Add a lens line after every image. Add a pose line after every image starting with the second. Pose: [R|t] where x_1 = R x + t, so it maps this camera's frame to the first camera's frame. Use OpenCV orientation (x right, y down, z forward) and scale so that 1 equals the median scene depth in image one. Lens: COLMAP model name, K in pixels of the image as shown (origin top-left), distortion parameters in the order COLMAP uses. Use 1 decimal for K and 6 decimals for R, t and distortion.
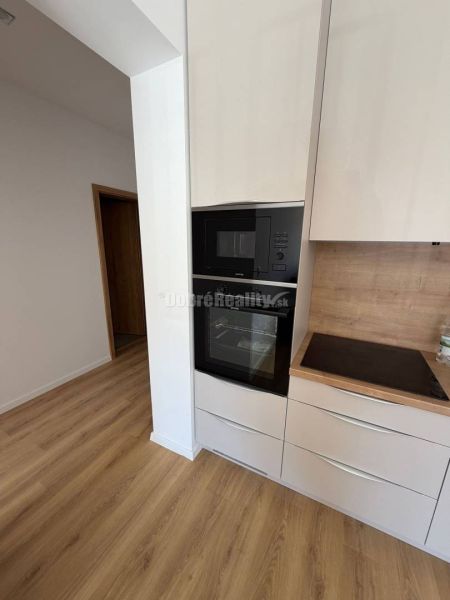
lens RADIAL K [[237.9, 0, 225.0], [0, 237.9, 300.0], [0, 0, 1]] dist [-0.000735, -0.000254]
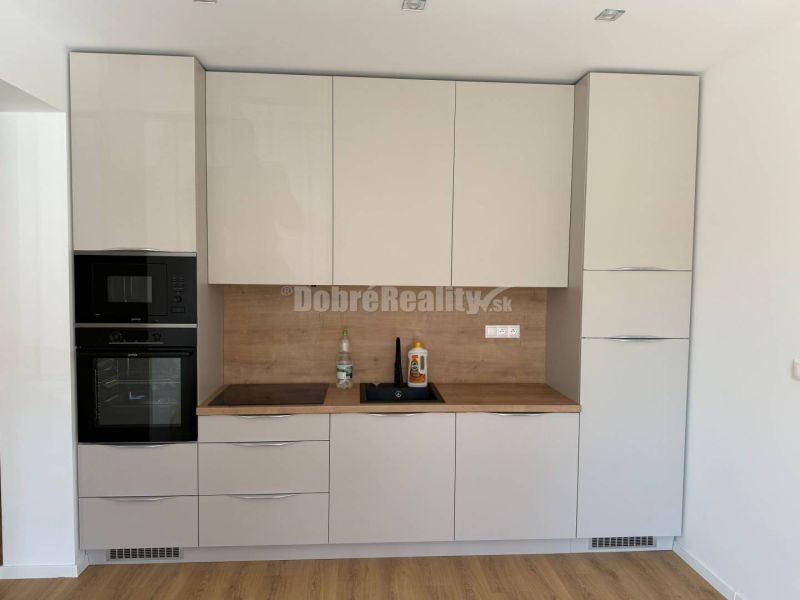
lens RADIAL K [[559.0, 0, 400.0], [0, 559.0, 300.0], [0, 0, 1]] dist [0.064350, -0.087282]
pose [[0.854816, -0.032993, 0.517881, -0.187320], [0.127797, 0.980625, -0.148469, 0.263947], [-0.502949, 0.193098, 0.842470, -1.339048]]
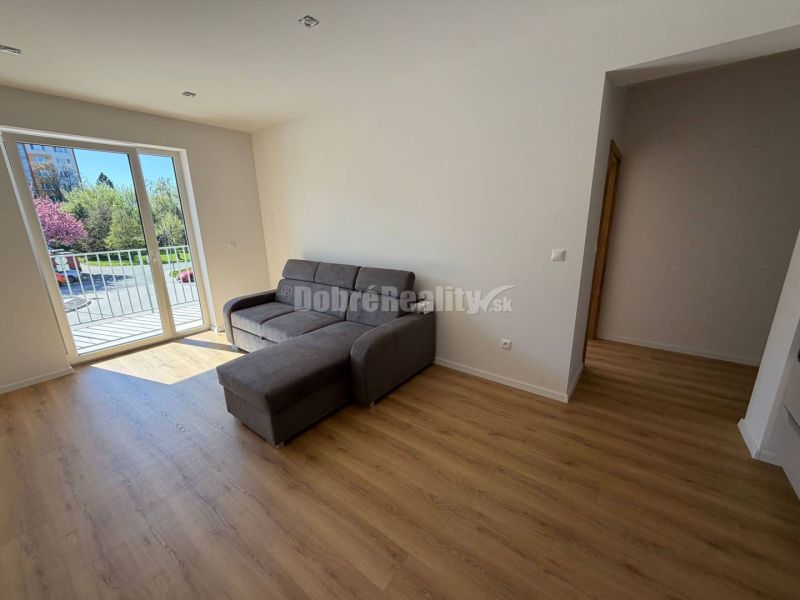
lens RADIAL K [[317.2, 0, 400.0], [0, 317.2, 300.0], [0, 0, 1]] dist [-0.000735, -0.000254]
pose [[-0.169275, 0.239397, -0.956052, 1.266994], [-0.223383, 0.935486, 0.273799, 0.110821], [0.959920, 0.259913, -0.104877, -0.340066]]
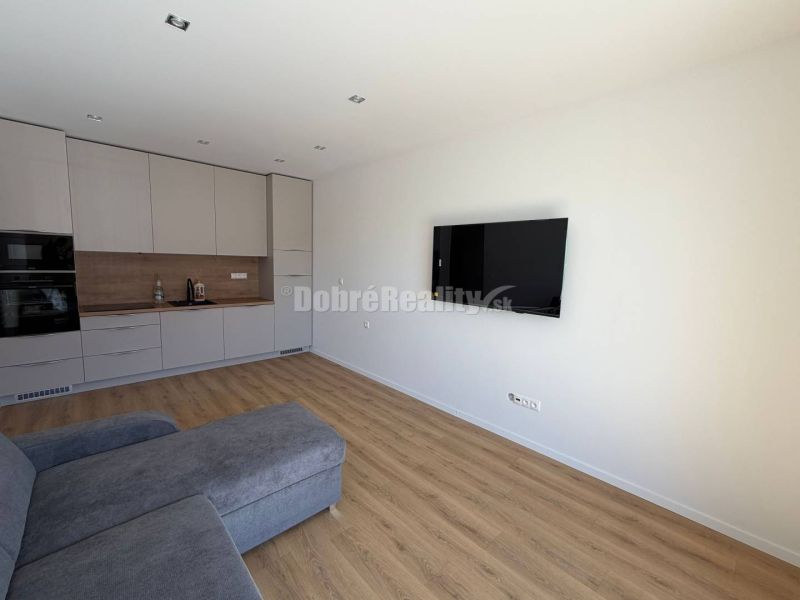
lens RADIAL K [[337.0, 0, 400.0], [0, 337.0, 300.0], [0, 0, 1]] dist [0.000420, -0.000074]
pose [[0.336084, -0.114131, 0.934891, -1.271482], [0.204679, 0.977758, 0.045784, 0.523045], [-0.919323, 0.175965, 0.351969, -2.178484]]
